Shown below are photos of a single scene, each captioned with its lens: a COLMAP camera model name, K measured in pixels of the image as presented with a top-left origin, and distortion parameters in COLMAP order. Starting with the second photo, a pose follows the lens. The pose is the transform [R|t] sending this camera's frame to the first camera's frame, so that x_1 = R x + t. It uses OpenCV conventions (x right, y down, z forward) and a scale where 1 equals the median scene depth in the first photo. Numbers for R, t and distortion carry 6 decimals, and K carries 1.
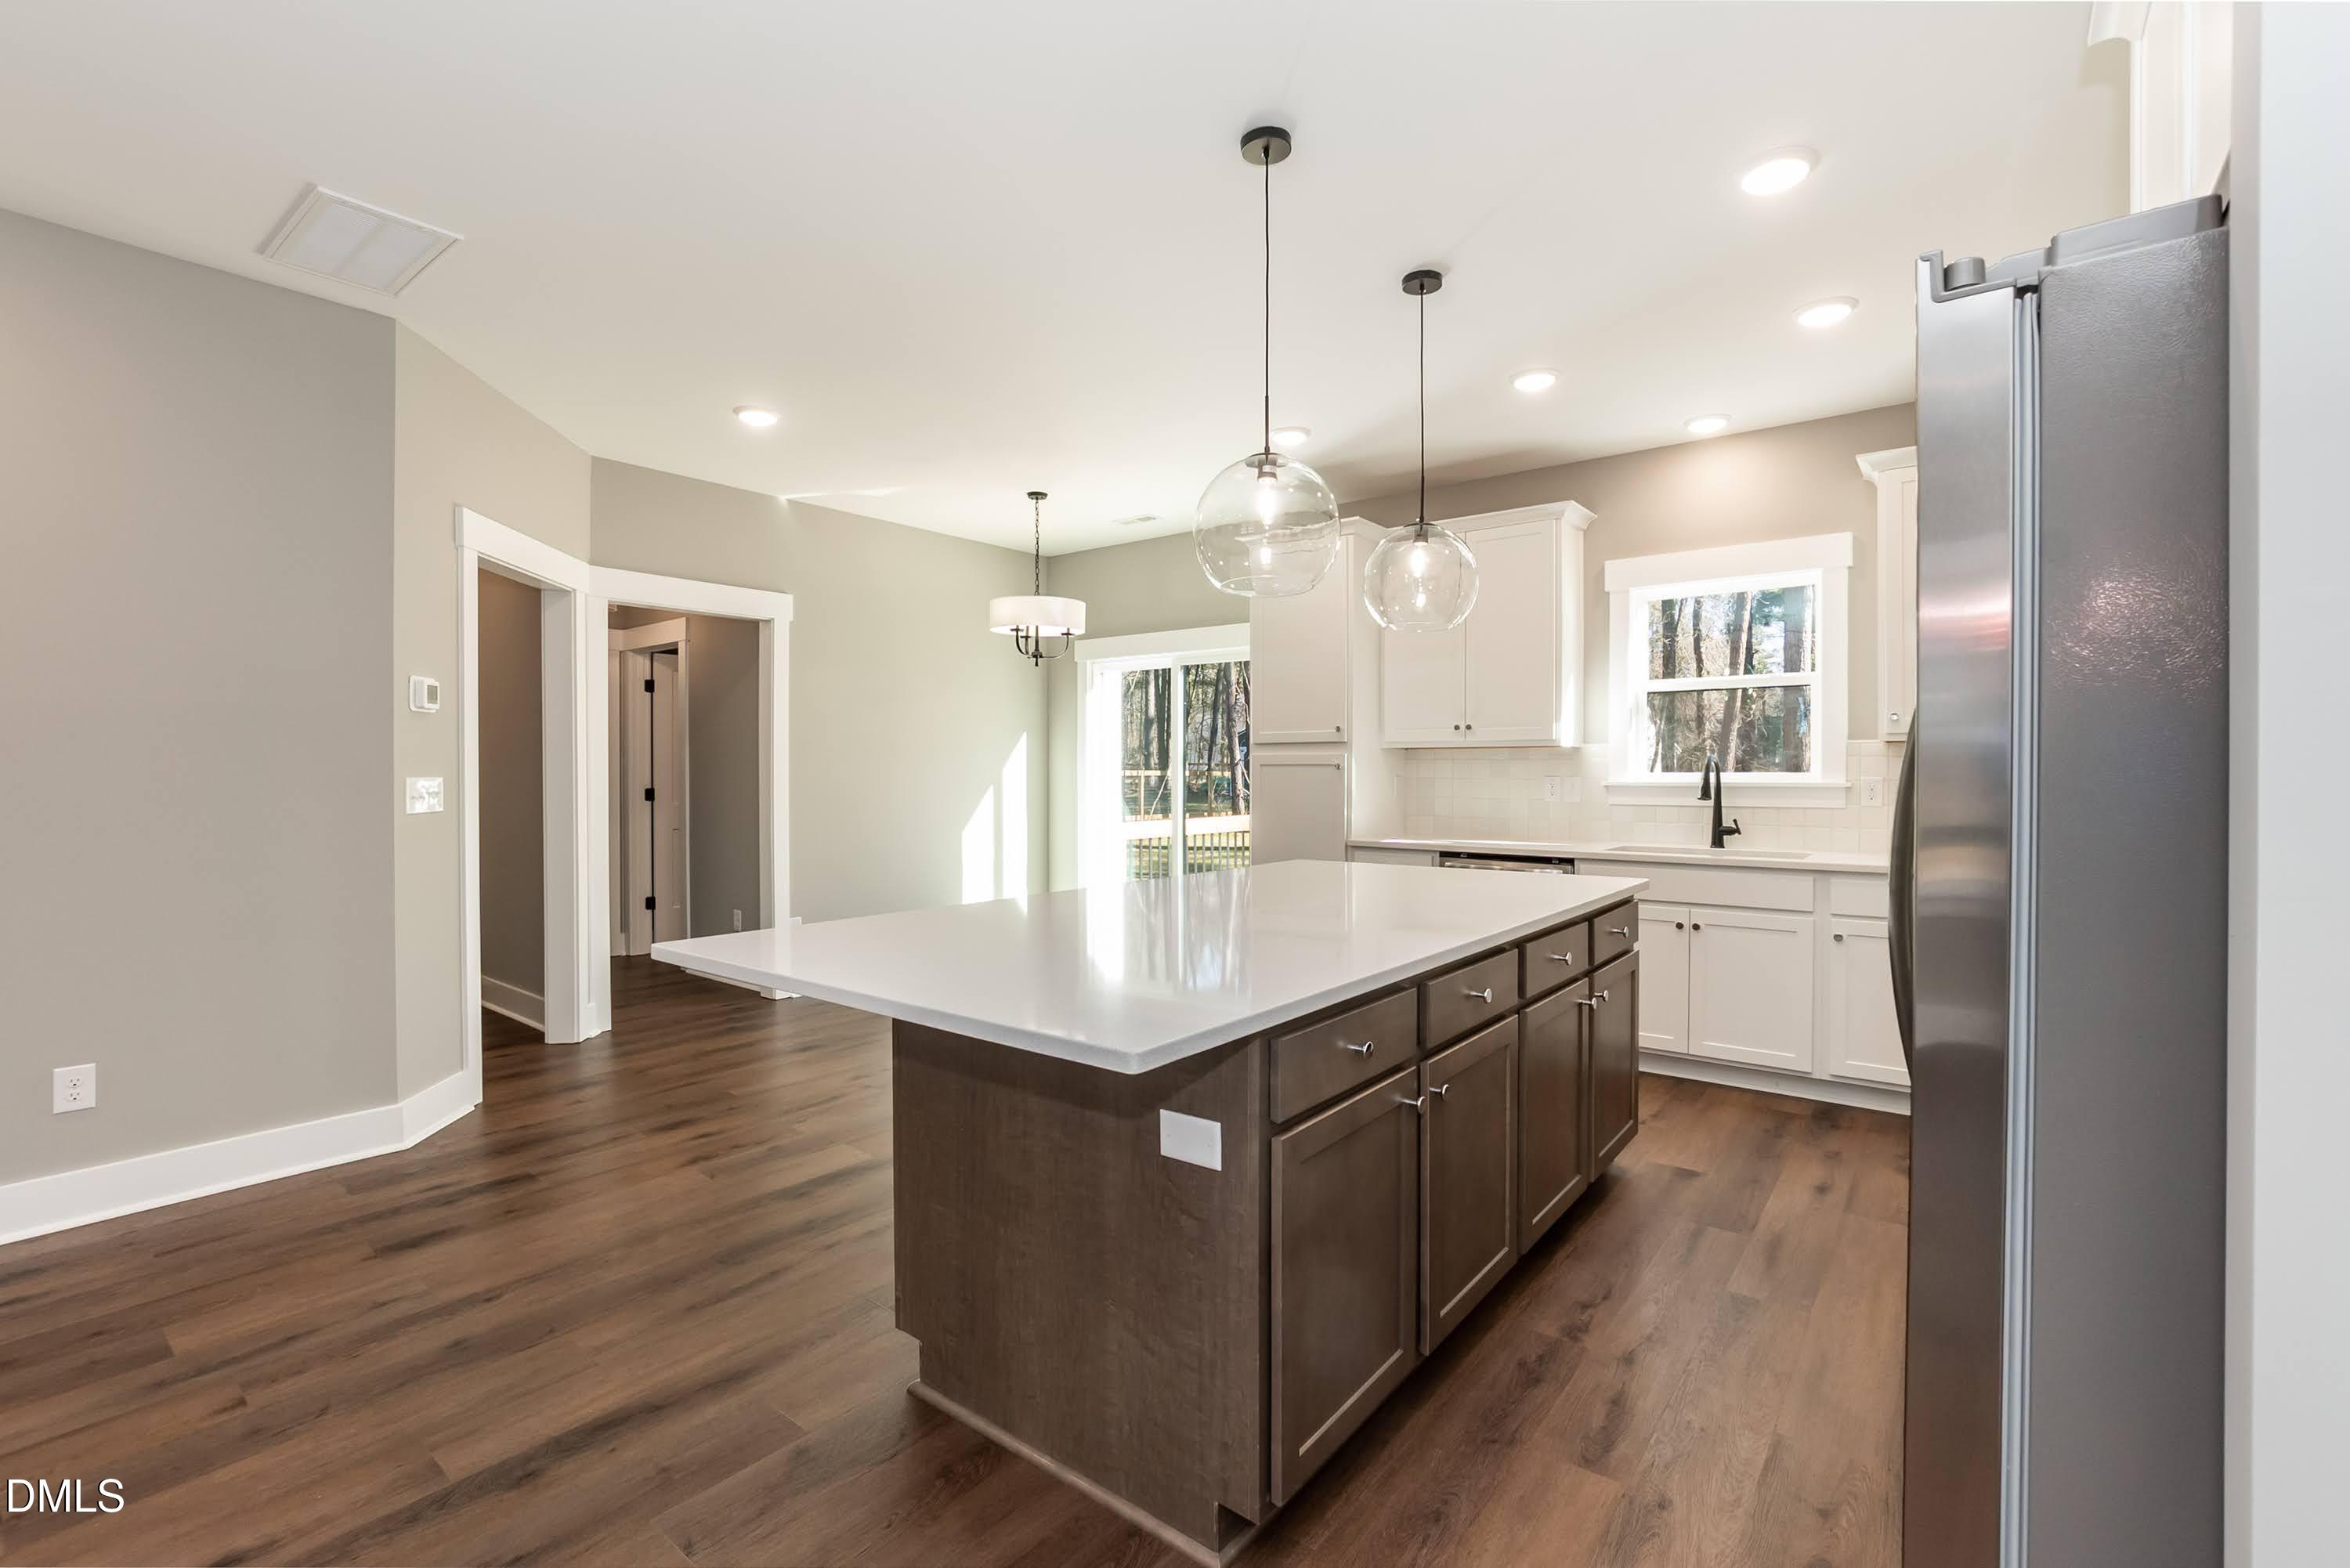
lens RADIAL K [[1046.4, 0, 1175.0], [0, 1046.4, 784.0], [0, 0, 1]] dist [-0.042857, 0.018176]
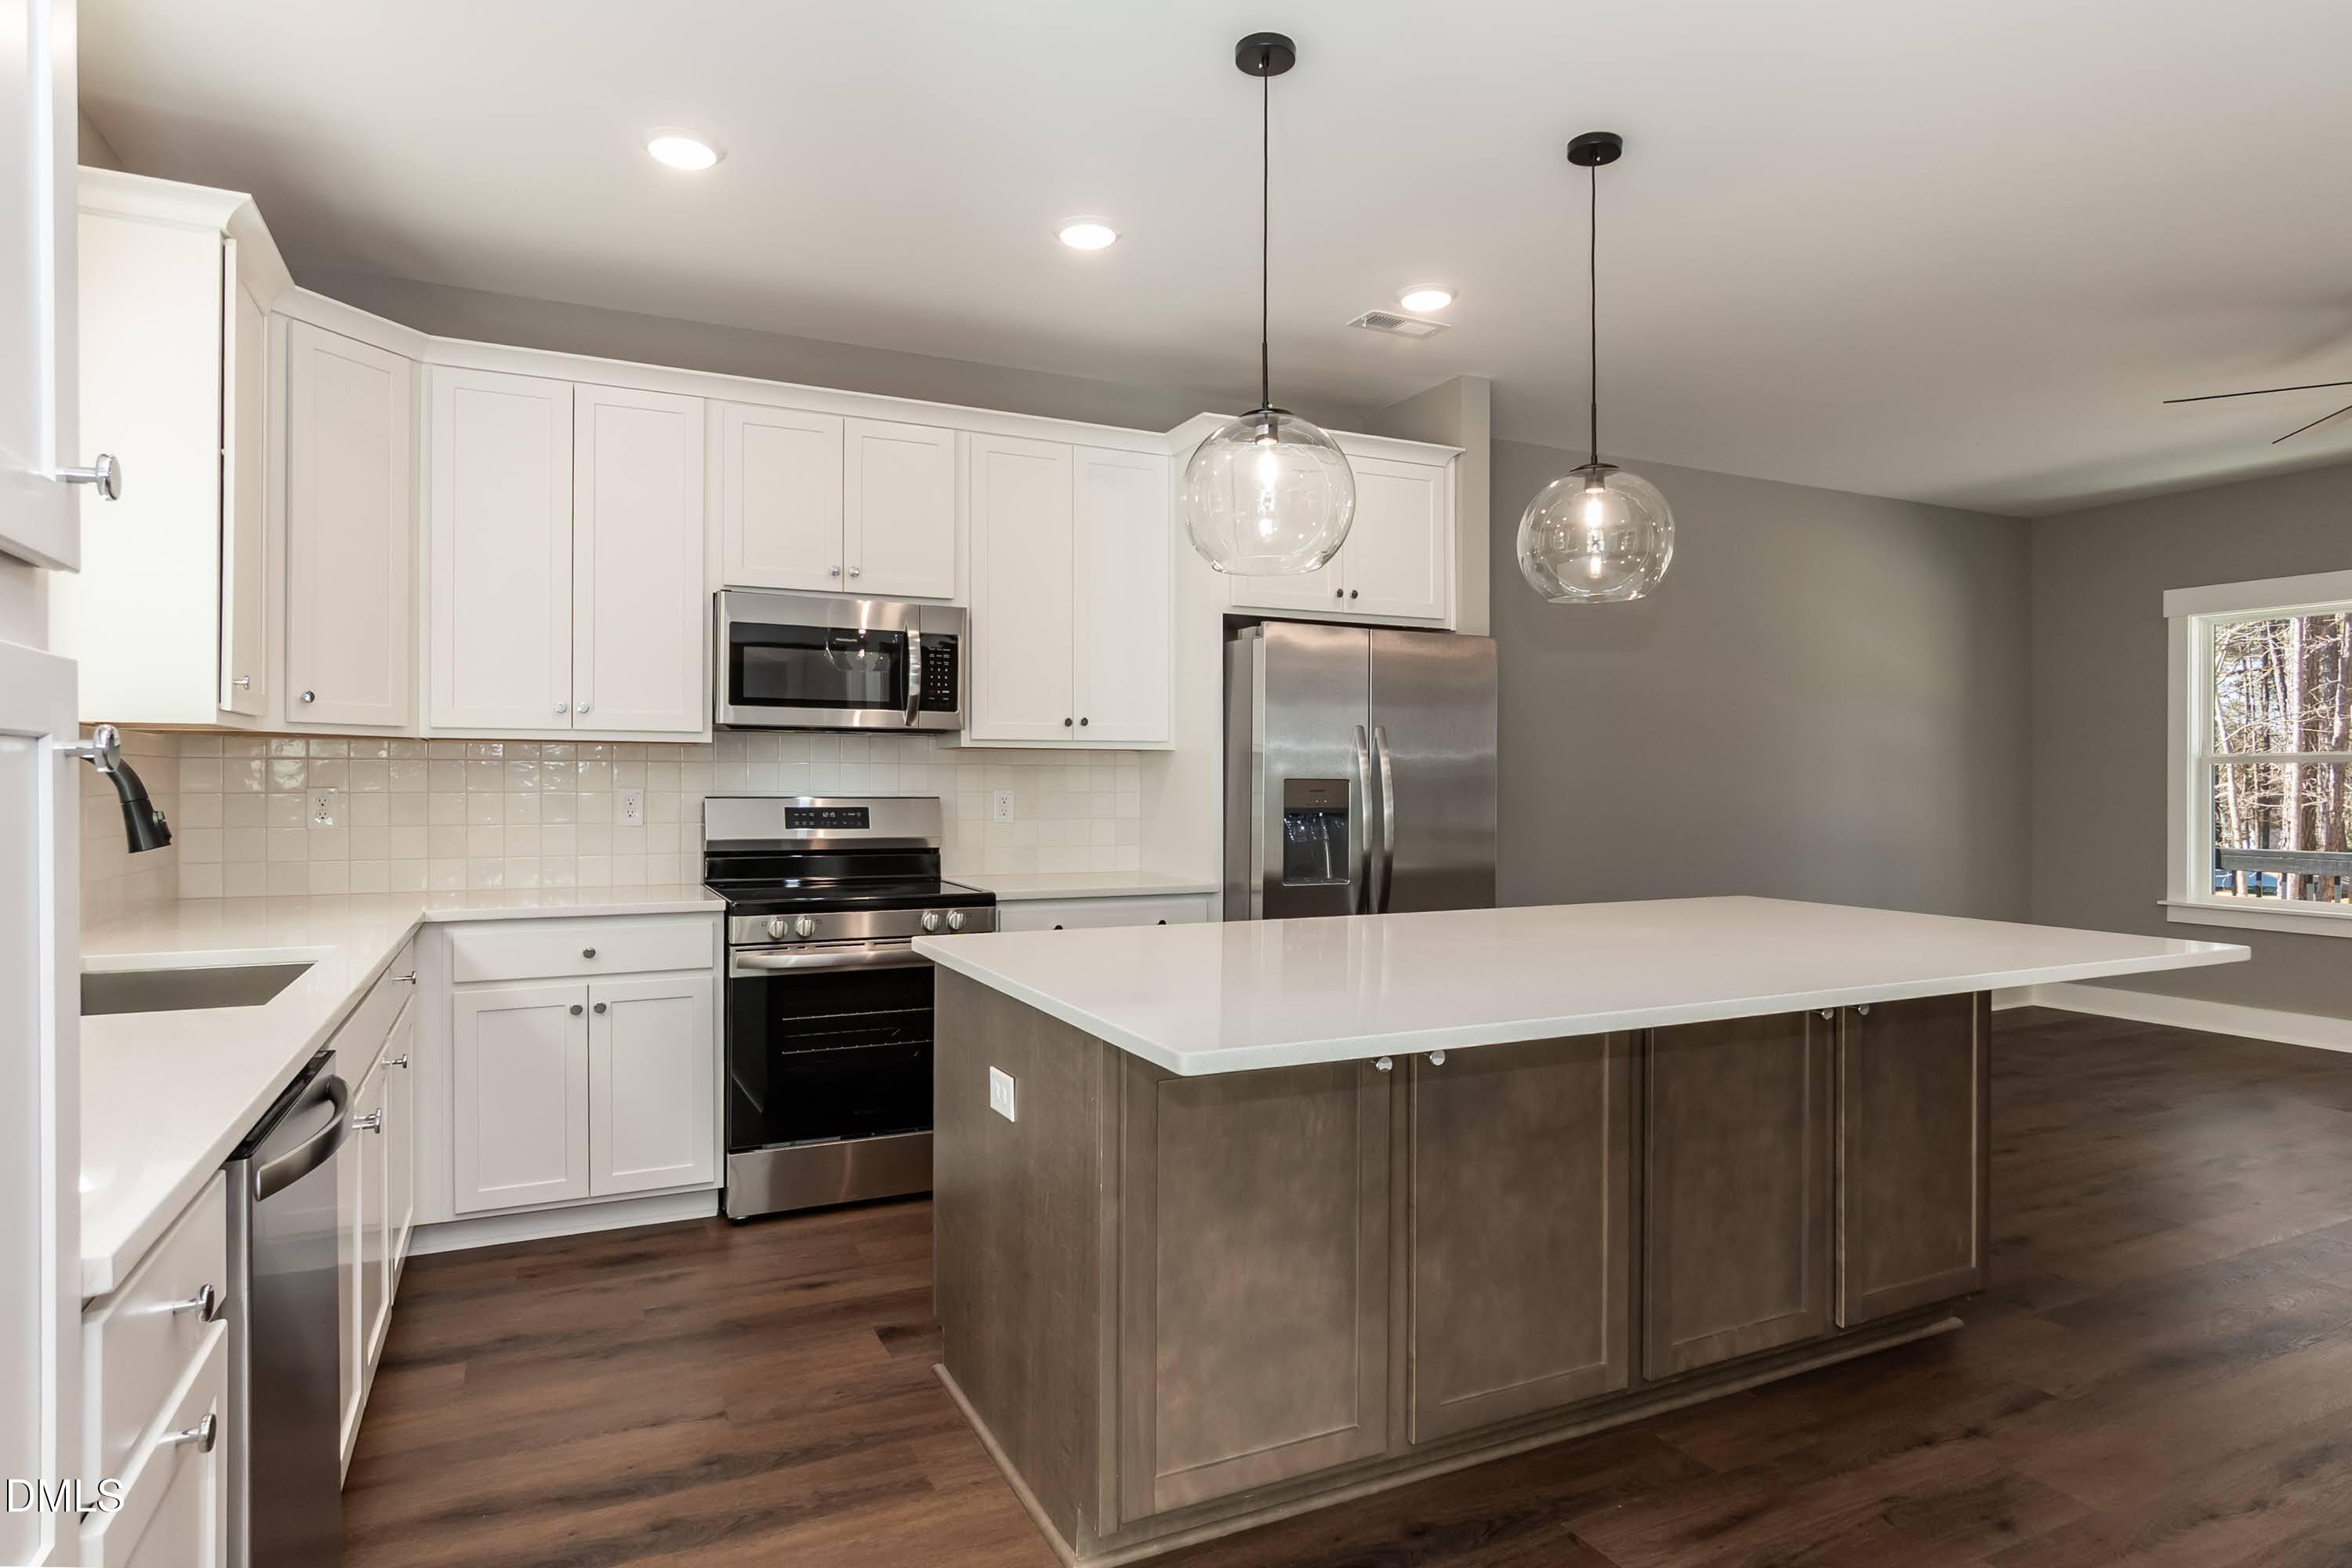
lens RADIAL K [[1223.5, 0, 1206.6], [0, 1223.5, 785.6], [0, 0, 1]] dist [-0.010288, 0.000335]
pose [[-0.886929, -0.003170, 0.461896, -0.117471], [0.002331, 0.999933, 0.011339, -0.025133], [-0.461901, 0.011133, -0.886862, 2.150137]]
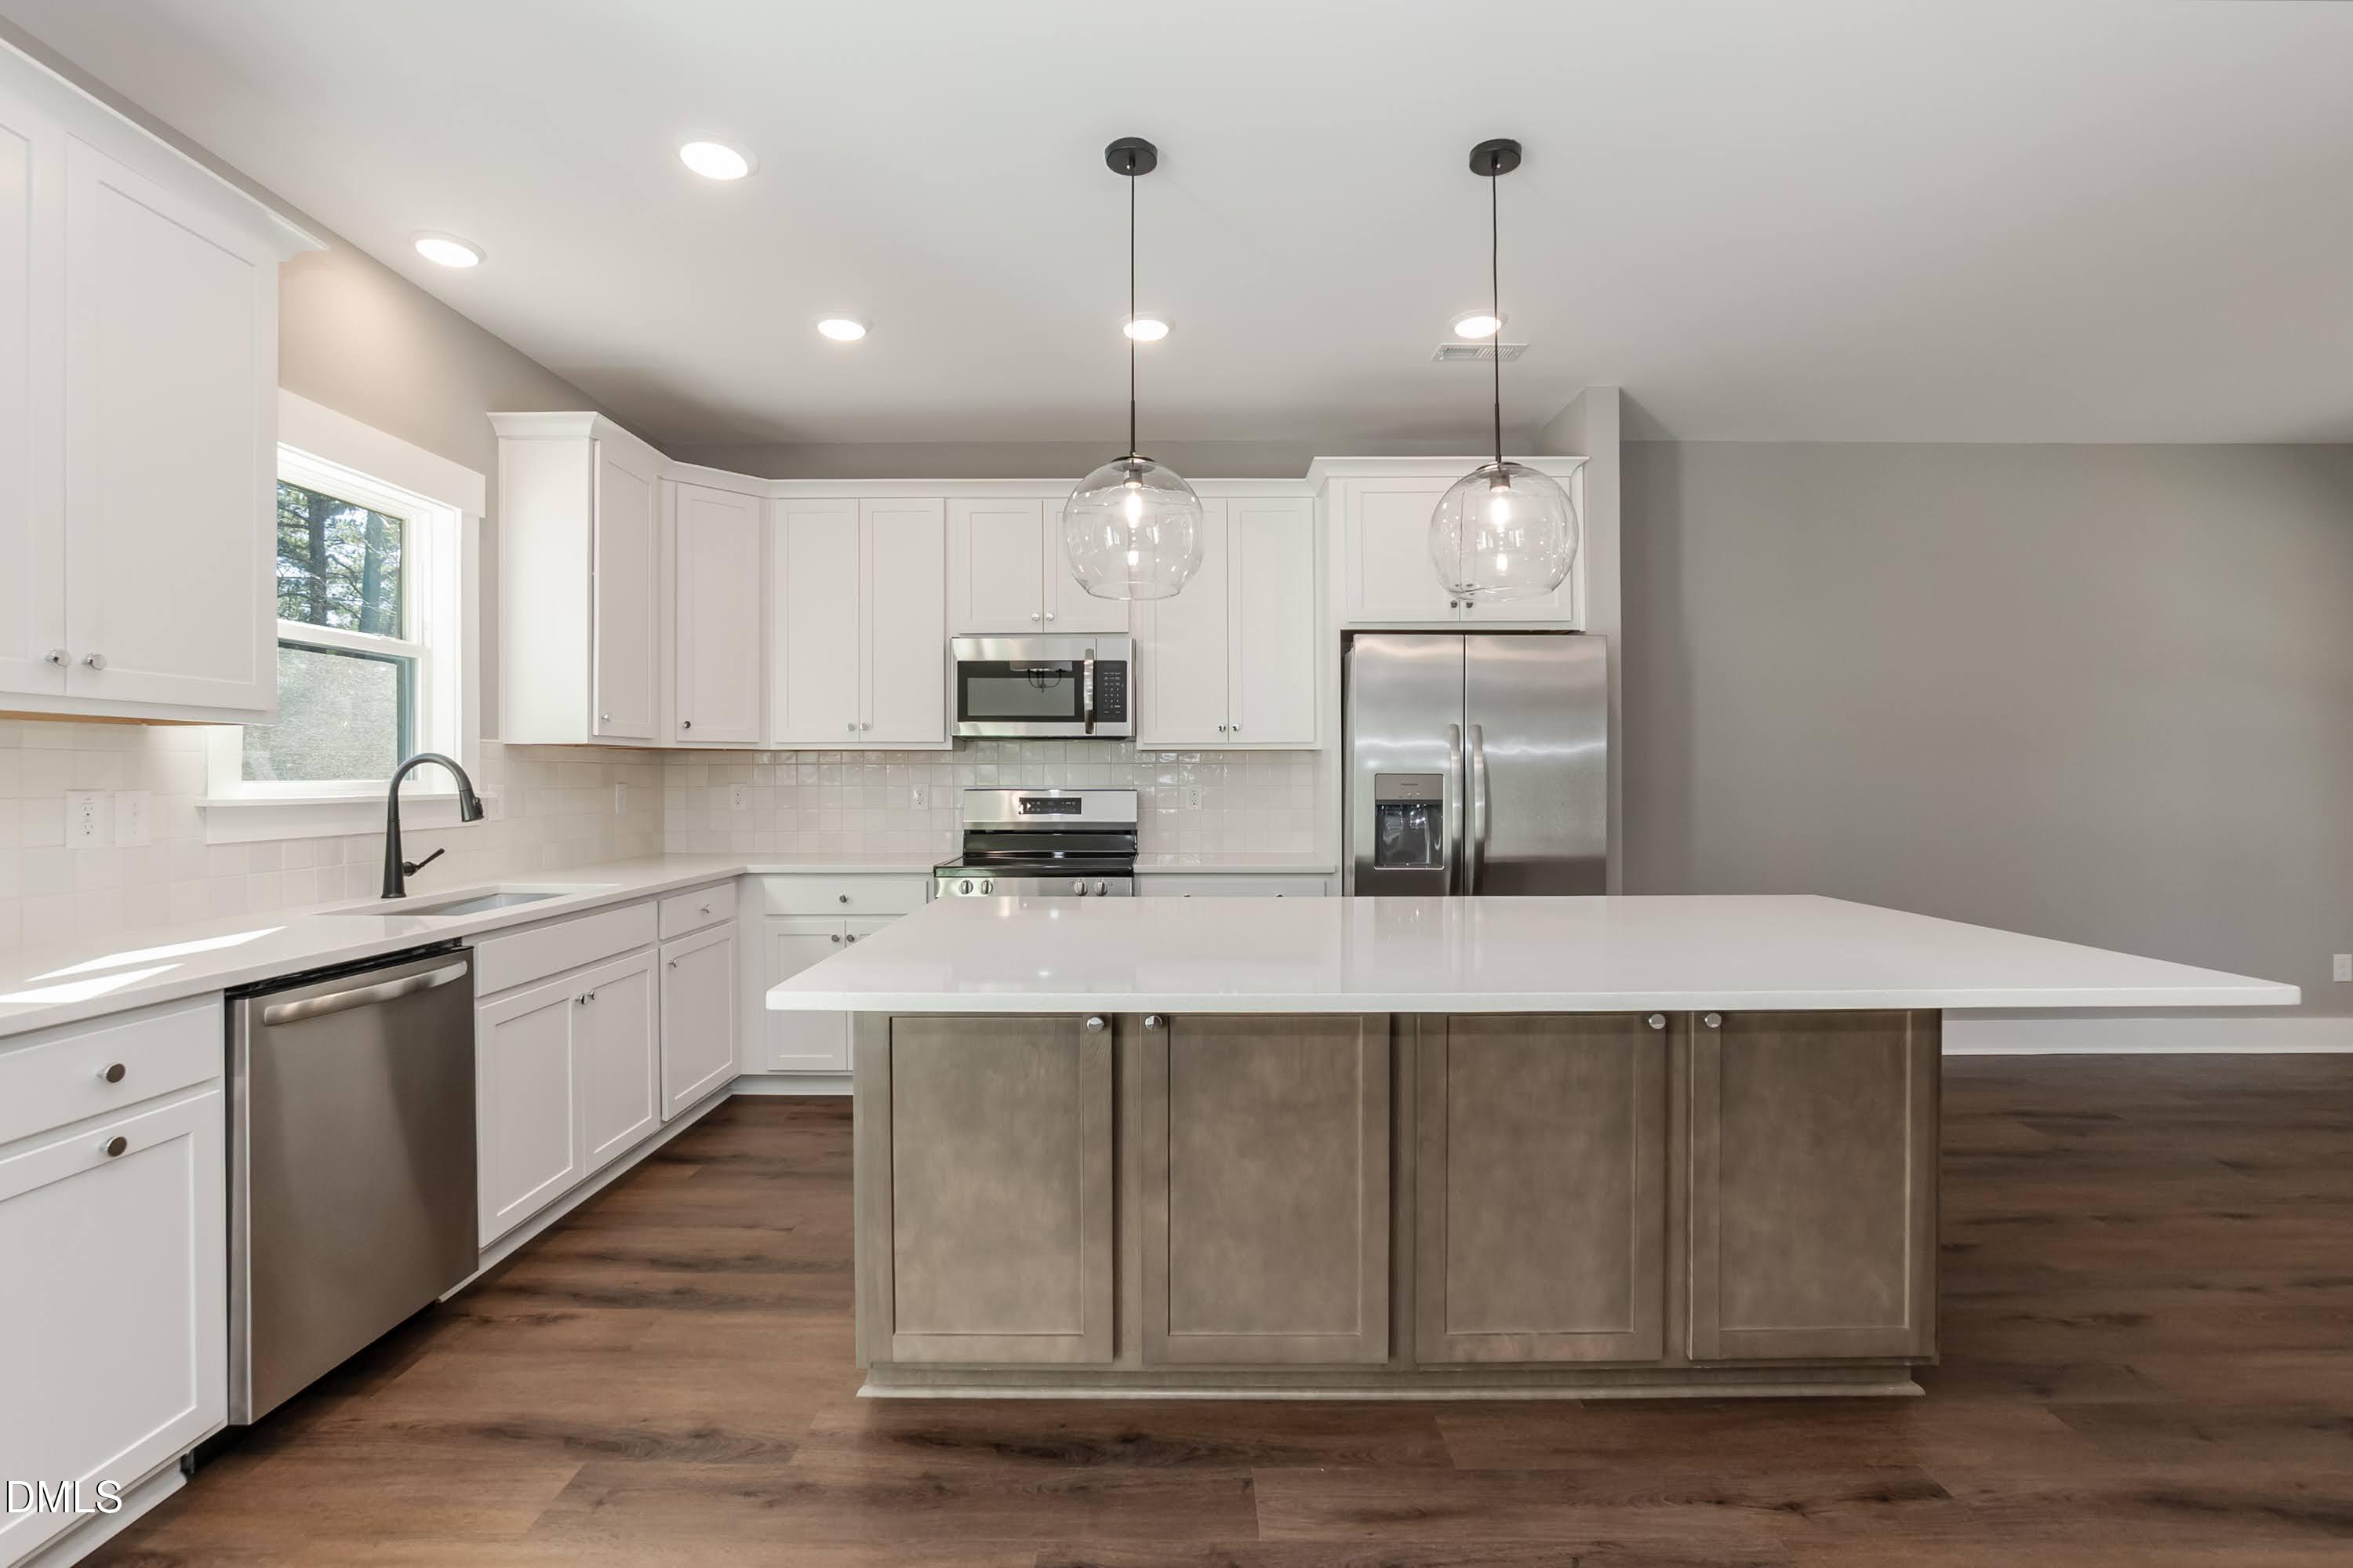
lens RADIAL K [[1012.3, 0, 1208.1], [0, 1012.3, 781.2], [0, 0, 1]] dist [-0.033756, 0.010409]
pose [[-0.609568, -0.001167, 0.792733, -0.498685], [0.009506, 0.999916, 0.008781, -0.020209], [-0.792677, 0.012888, -0.609505, 1.779036]]
